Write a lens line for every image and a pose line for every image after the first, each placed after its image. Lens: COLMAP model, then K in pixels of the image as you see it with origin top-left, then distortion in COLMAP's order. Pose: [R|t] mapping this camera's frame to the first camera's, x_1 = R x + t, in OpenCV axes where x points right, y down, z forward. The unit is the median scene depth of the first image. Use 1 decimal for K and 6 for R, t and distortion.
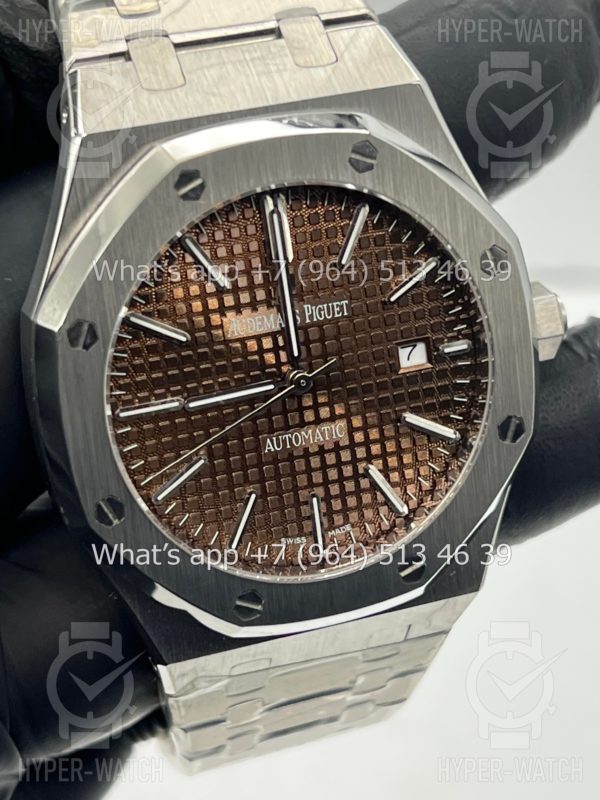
lens RADIAL K [[1876.0, 0, 301.1], [0, 1876.0, 406.5], [0, 0, 1]] dist [0.137422, 0.000000]
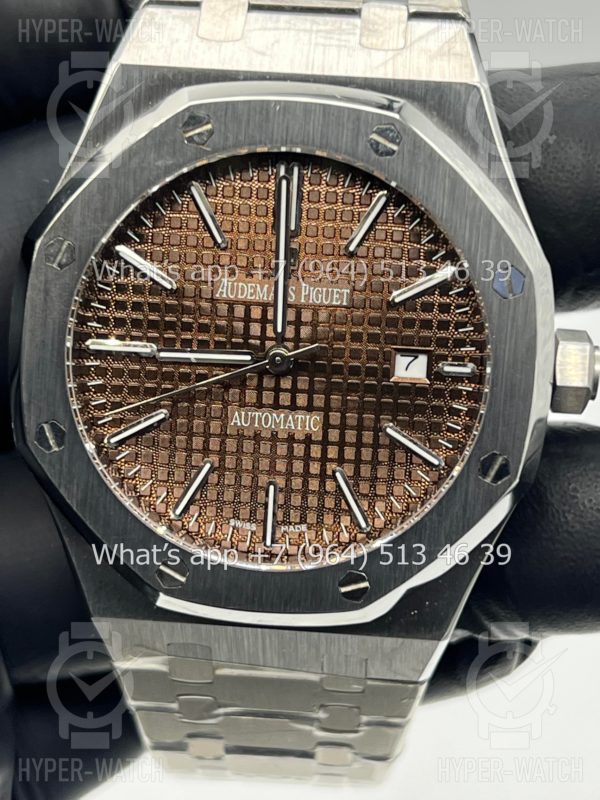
lens RADIAL K [[1876.0, 0, 297.6], [0, 1876.0, 402.8], [0, 0, 1]] dist [0.137422, 0.000000]
pose [[0.920160, 0.223754, -0.321308, 0.317588], [-0.255796, 0.964826, -0.060659, 0.063035], [0.296434, 0.138005, 0.945030, 0.097923]]
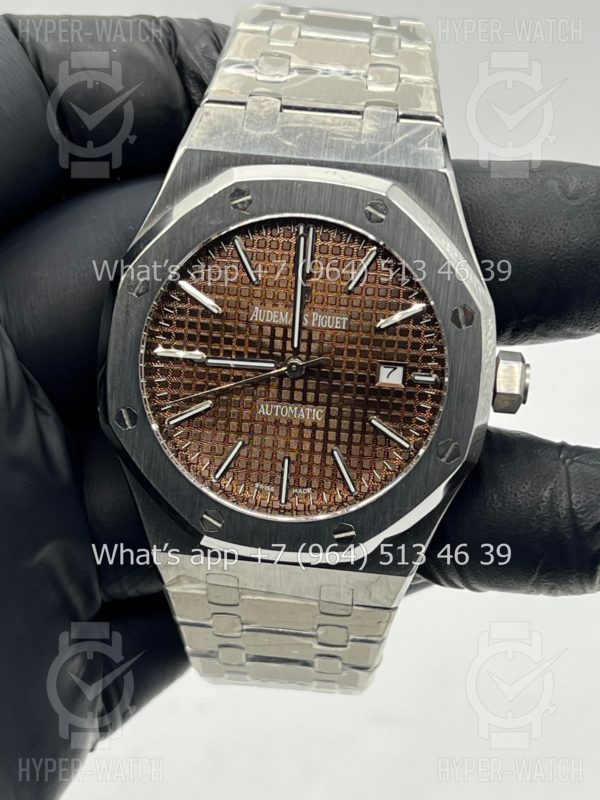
lens RADIAL K [[1876.0, 0, 302.3], [0, 1876.0, 395.8], [0, 0, 1]] dist [0.137422, 0.000000]
pose [[0.908716, 0.253189, -0.331859, 0.440351], [-0.286590, 0.956472, -0.055027, 0.075807], [0.303481, 0.145112, 0.941723, -0.230741]]
